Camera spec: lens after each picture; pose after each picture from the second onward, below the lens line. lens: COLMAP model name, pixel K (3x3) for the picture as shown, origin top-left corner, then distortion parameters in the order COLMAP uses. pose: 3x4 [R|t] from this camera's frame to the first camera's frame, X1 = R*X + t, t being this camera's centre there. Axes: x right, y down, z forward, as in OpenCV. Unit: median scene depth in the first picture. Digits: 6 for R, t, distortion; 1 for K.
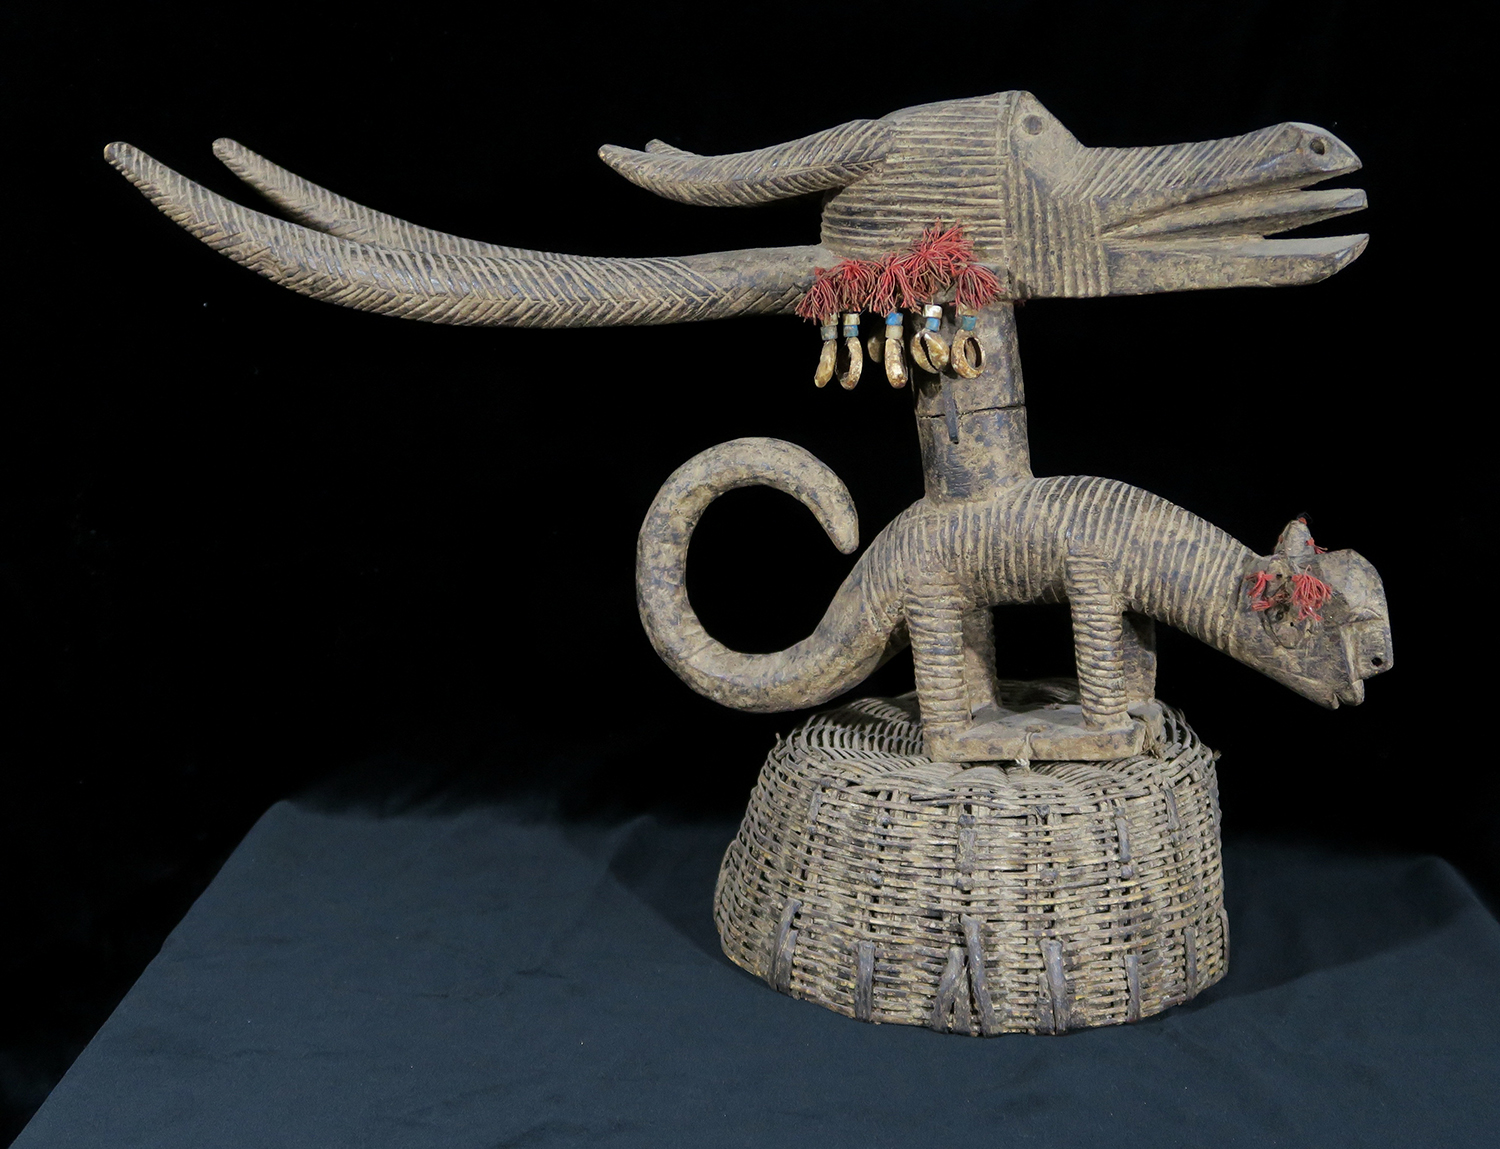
lens RADIAL K [[1944.2, 0, 727.1], [0, 1944.2, 538.2], [0, 0, 1]] dist [-0.018108, 0.000000]
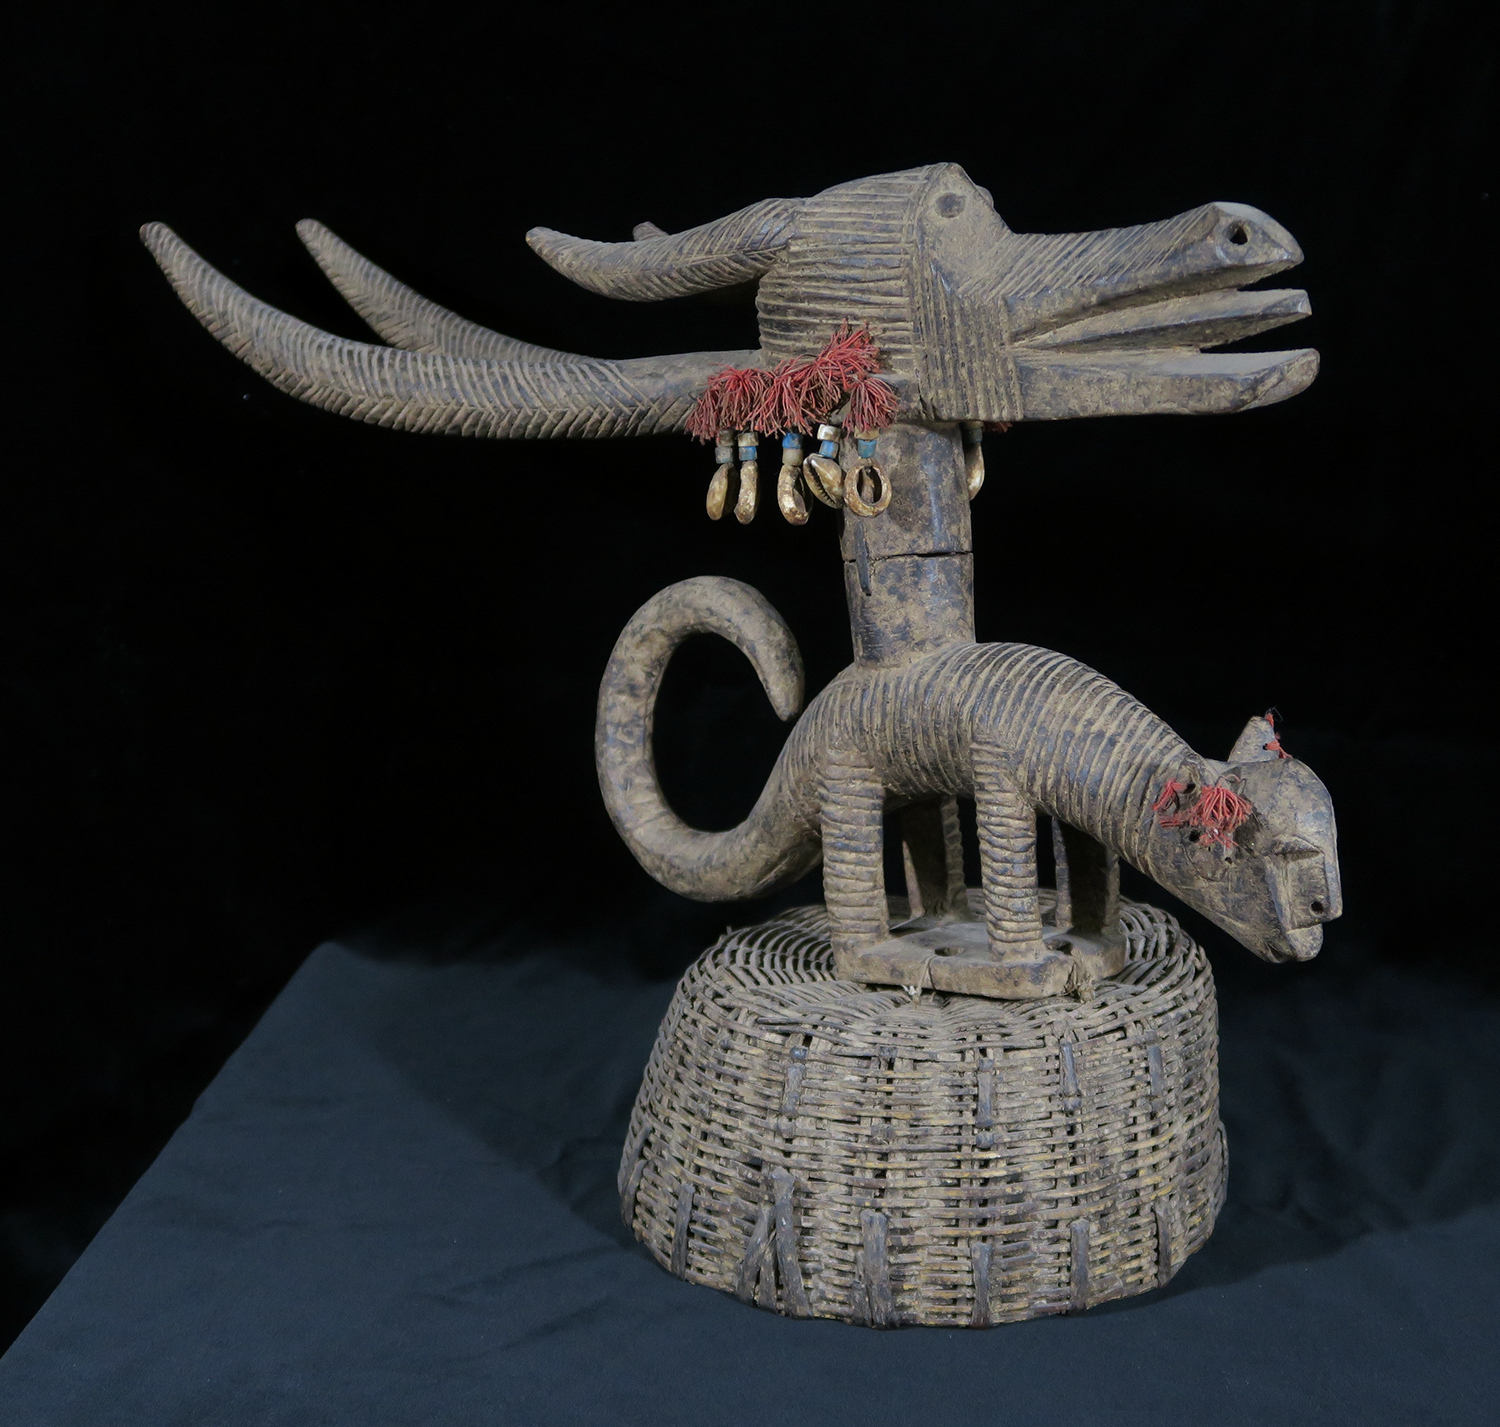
lens RADIAL K [[2209.7, 0, 750.0], [0, 2209.7, 709.0], [0, 0, 1]] dist [-0.004520, 0.000000]
pose [[0.958268, 0.065861, -0.278180, 0.343656], [-0.061715, 0.997814, 0.023646, -0.020548], [0.279130, -0.005492, 0.960238, 0.094318]]
